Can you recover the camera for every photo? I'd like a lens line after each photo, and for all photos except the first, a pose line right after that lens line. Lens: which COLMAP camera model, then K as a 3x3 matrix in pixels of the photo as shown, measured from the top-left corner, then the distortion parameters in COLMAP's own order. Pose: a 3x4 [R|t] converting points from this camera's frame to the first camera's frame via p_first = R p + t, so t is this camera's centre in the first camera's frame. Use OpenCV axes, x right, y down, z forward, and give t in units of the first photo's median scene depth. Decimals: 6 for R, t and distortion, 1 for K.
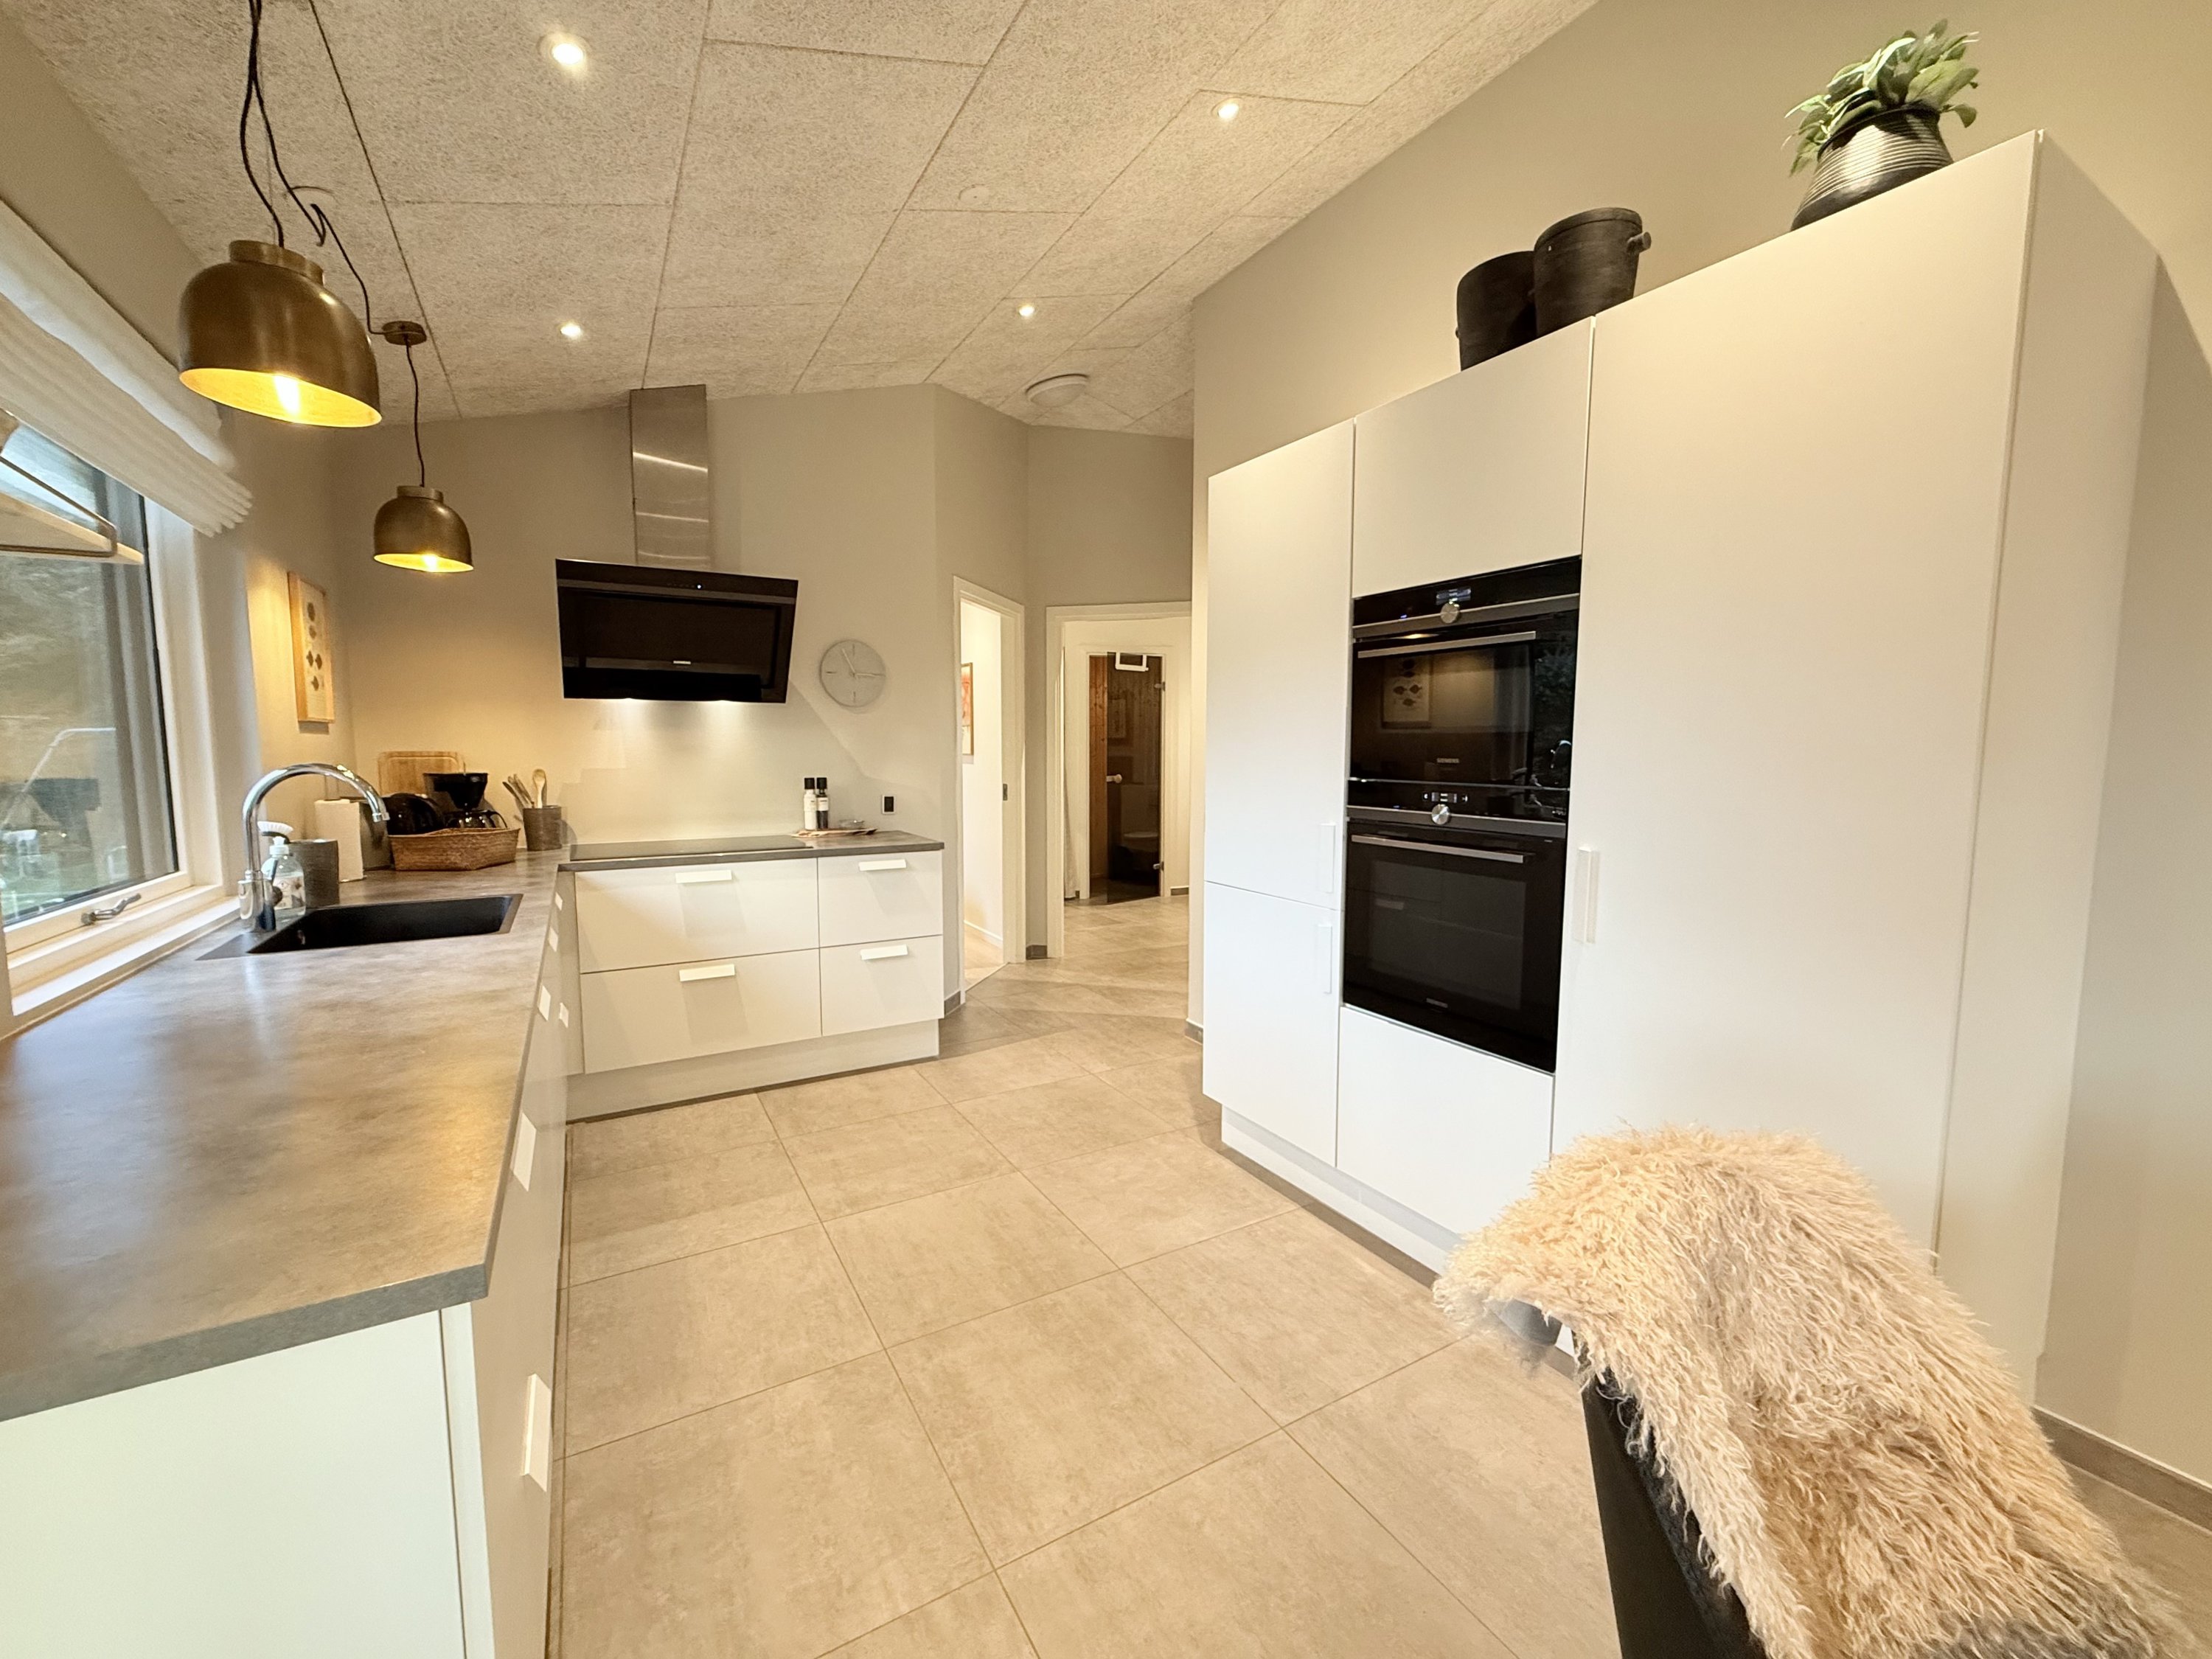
lens RADIAL K [[895.4, 0, 1090.7], [0, 895.4, 832.9], [0, 0, 1]] dist [0.000644, 0.000060]
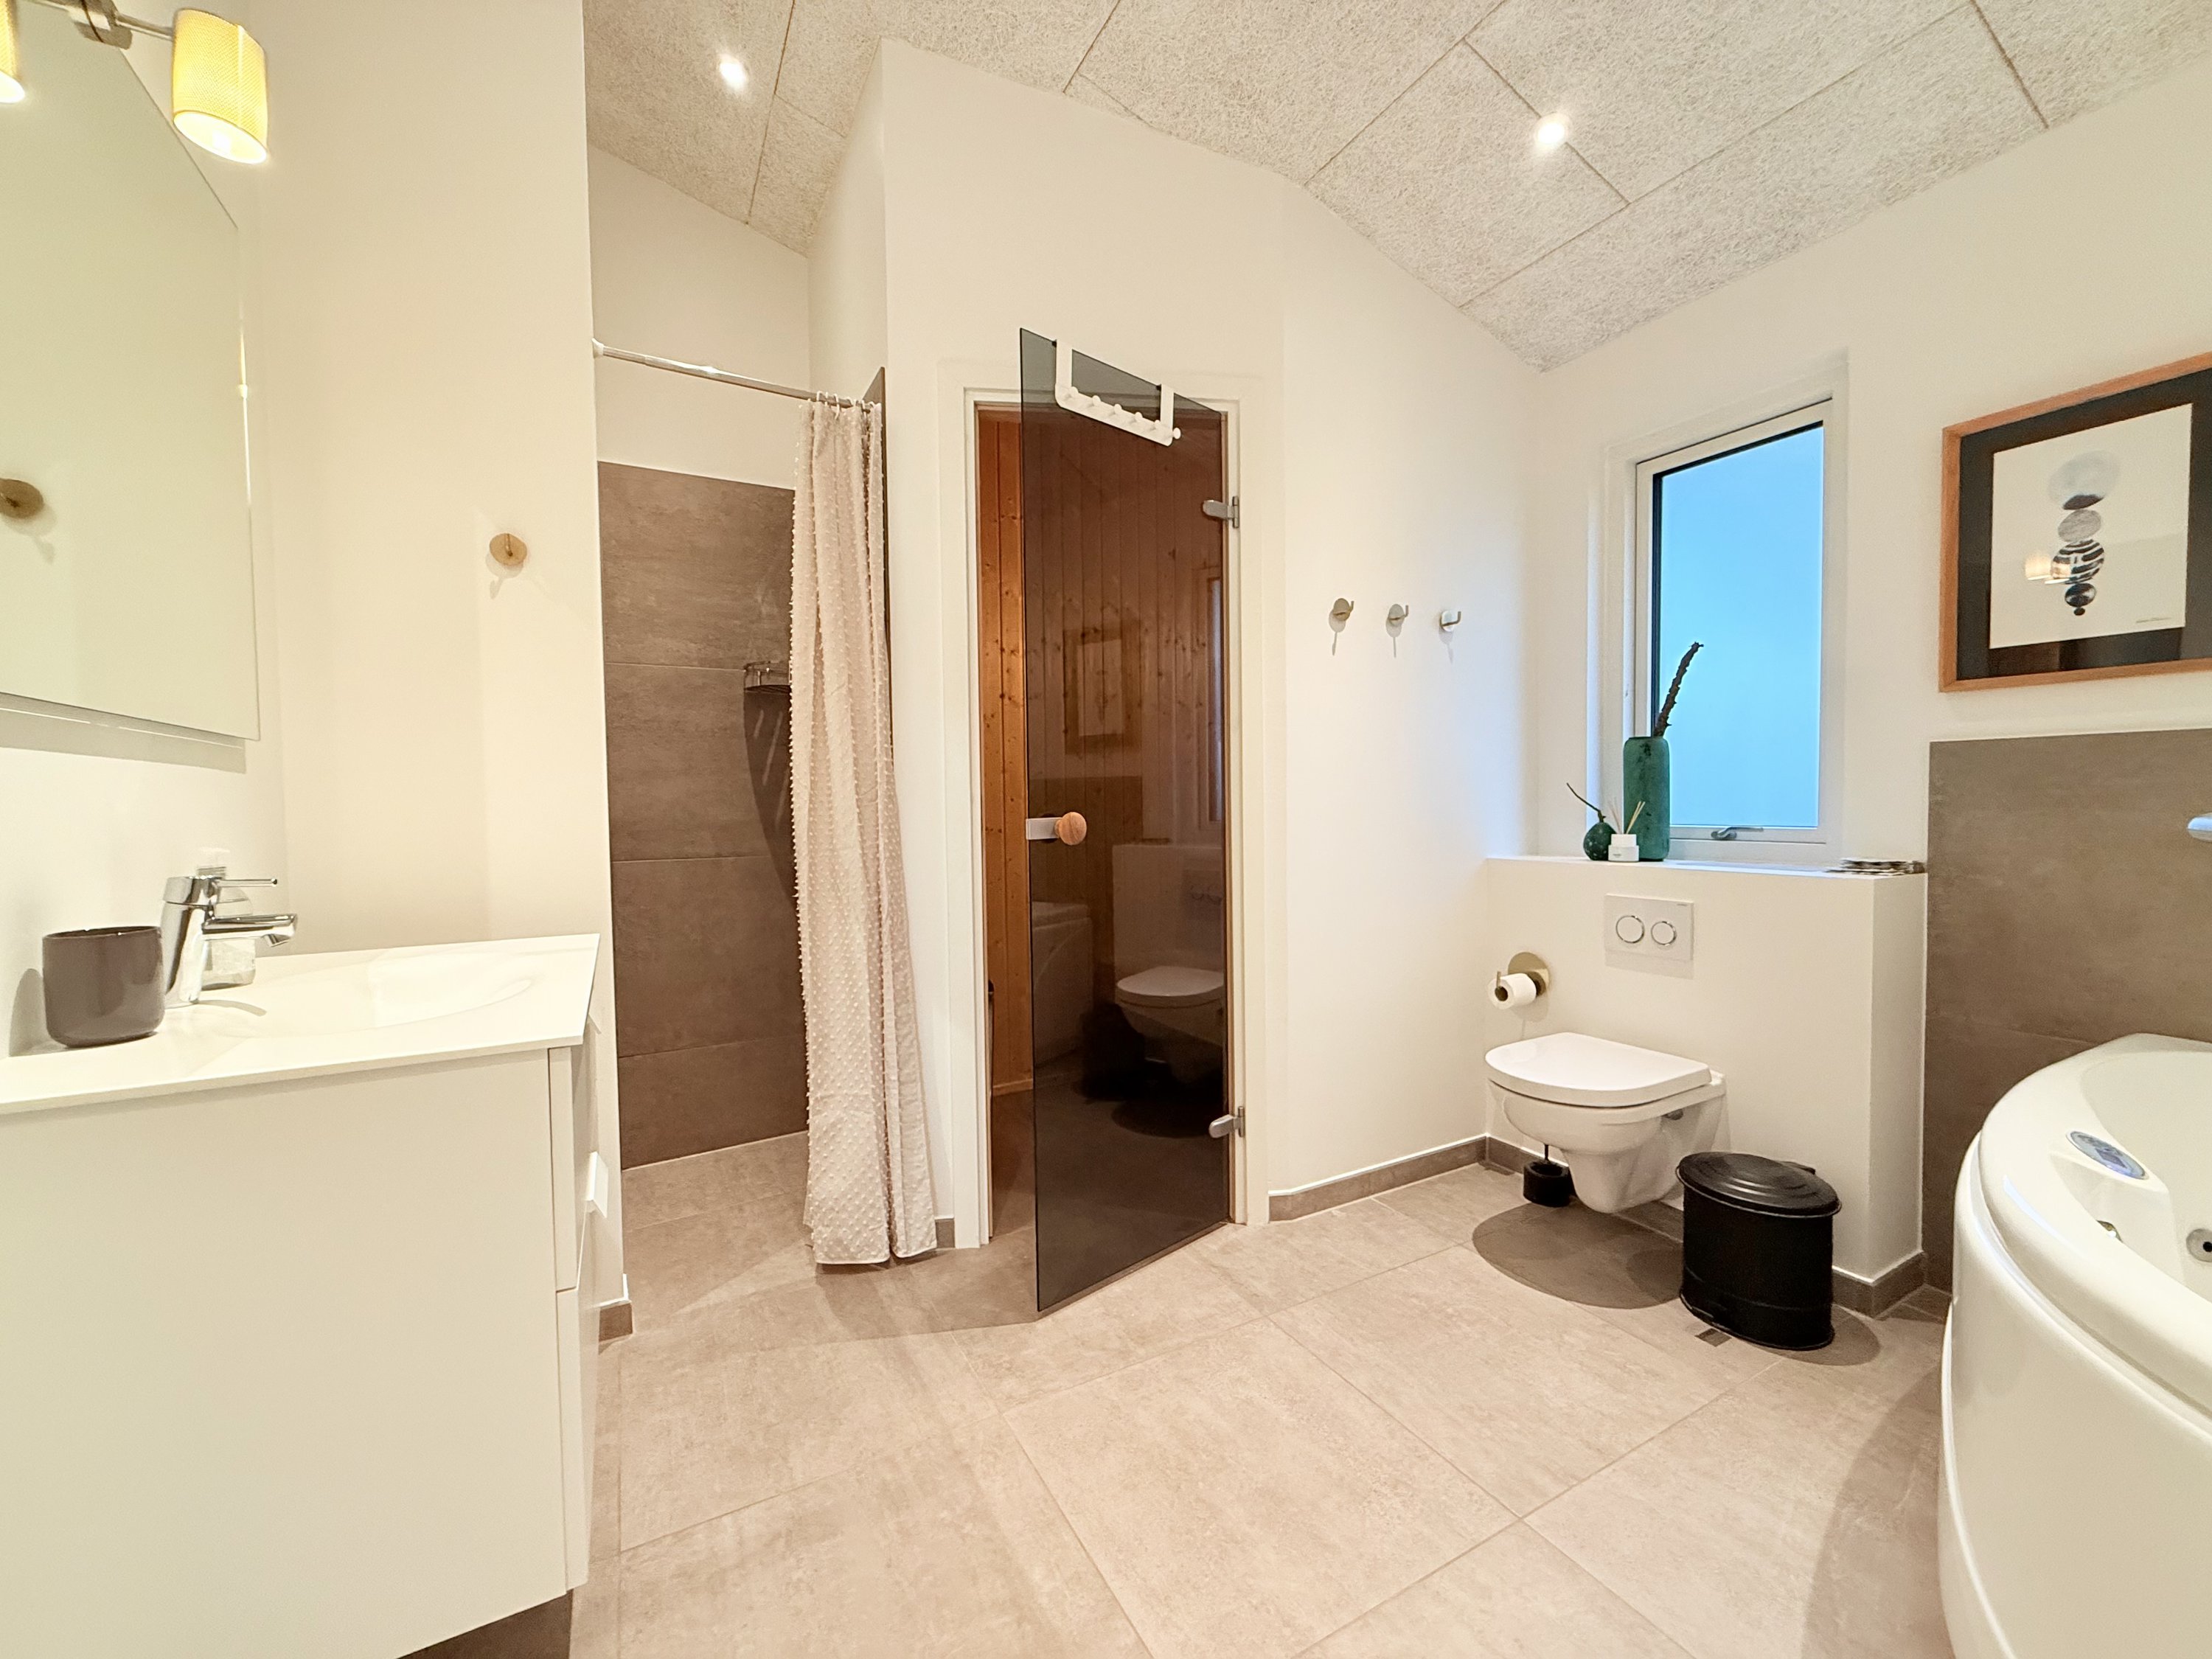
lens RADIAL K [[889.3, 0, 1096.9], [0, 889.3, 829.6], [0, 0, 1]] dist [-0.000362, -0.000097]
pose [[0.999676, -0.013434, -0.021612, 0.093050], [0.011867, 0.997400, -0.071075, -0.090244], [0.022510, 0.070796, 0.997237, 1.598620]]
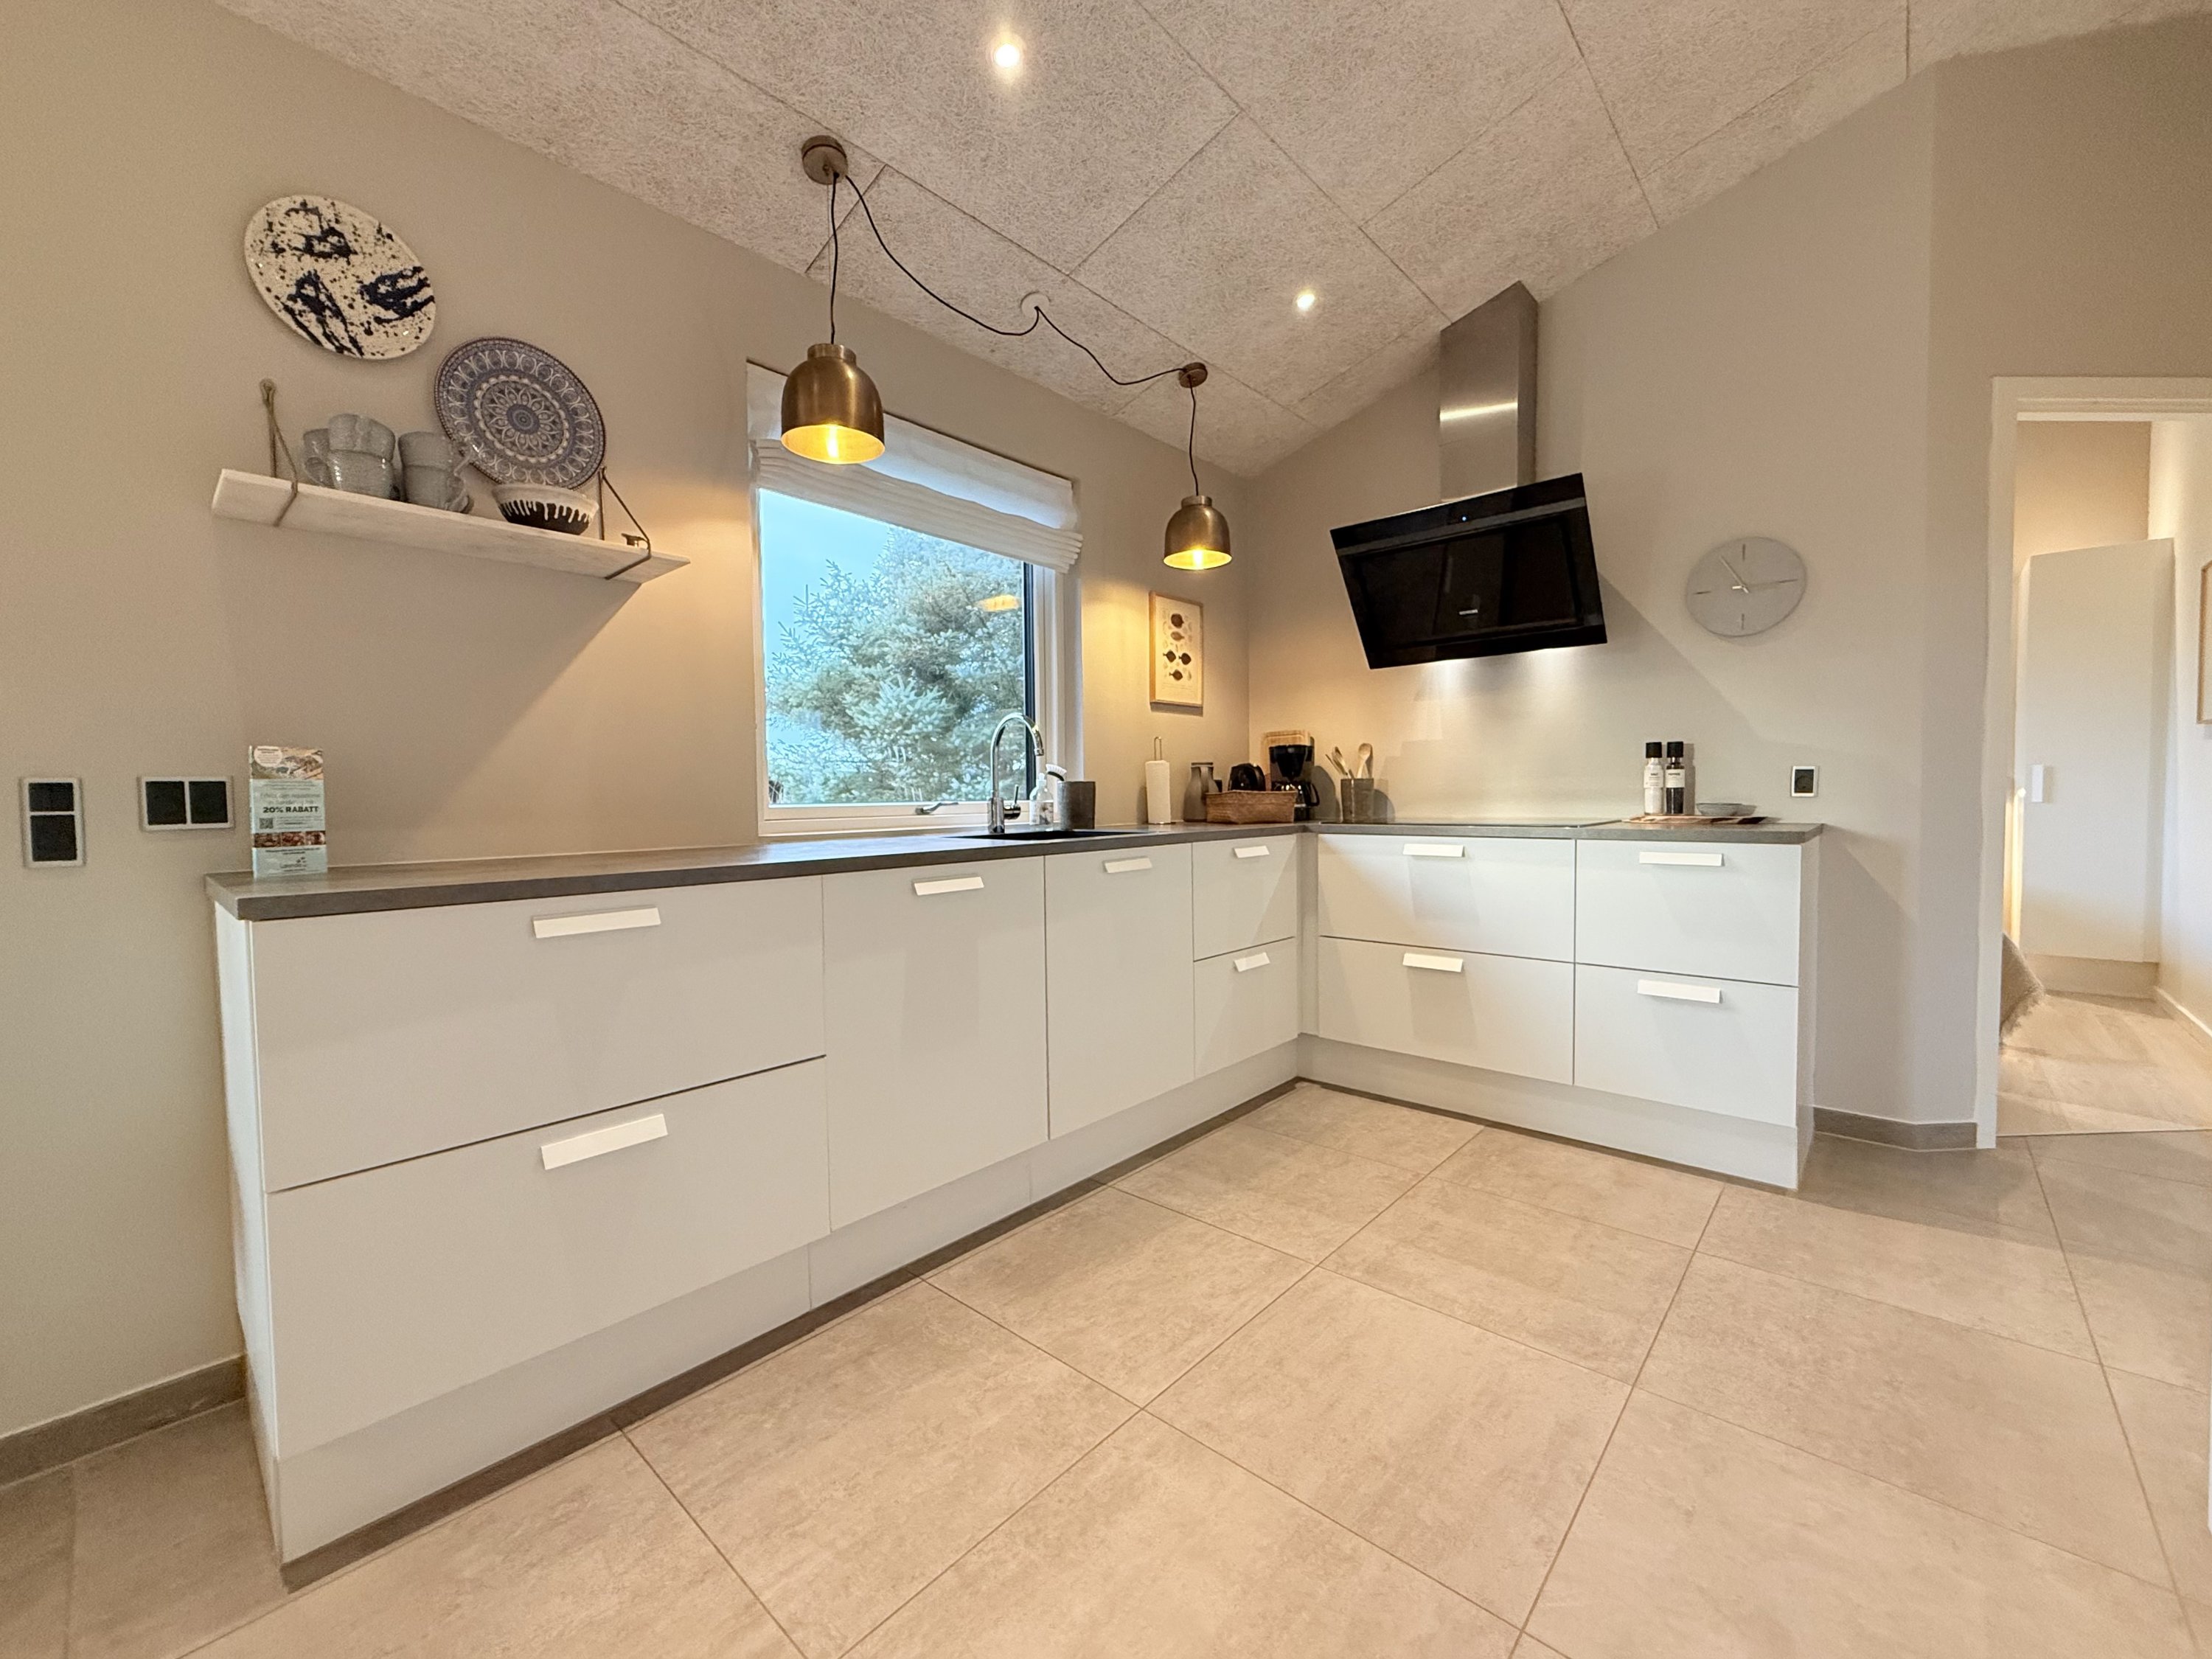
lens RADIAL K [[889.3, 0, 1096.9], [0, 889.3, 829.6], [0, 0, 1]] dist [-0.000362, -0.000097]
pose [[0.309185, 0.032589, -0.950443, 0.267463], [-0.078159, 0.996902, 0.008756, 0.043844], [0.947785, 0.071579, 0.310774, 0.394090]]
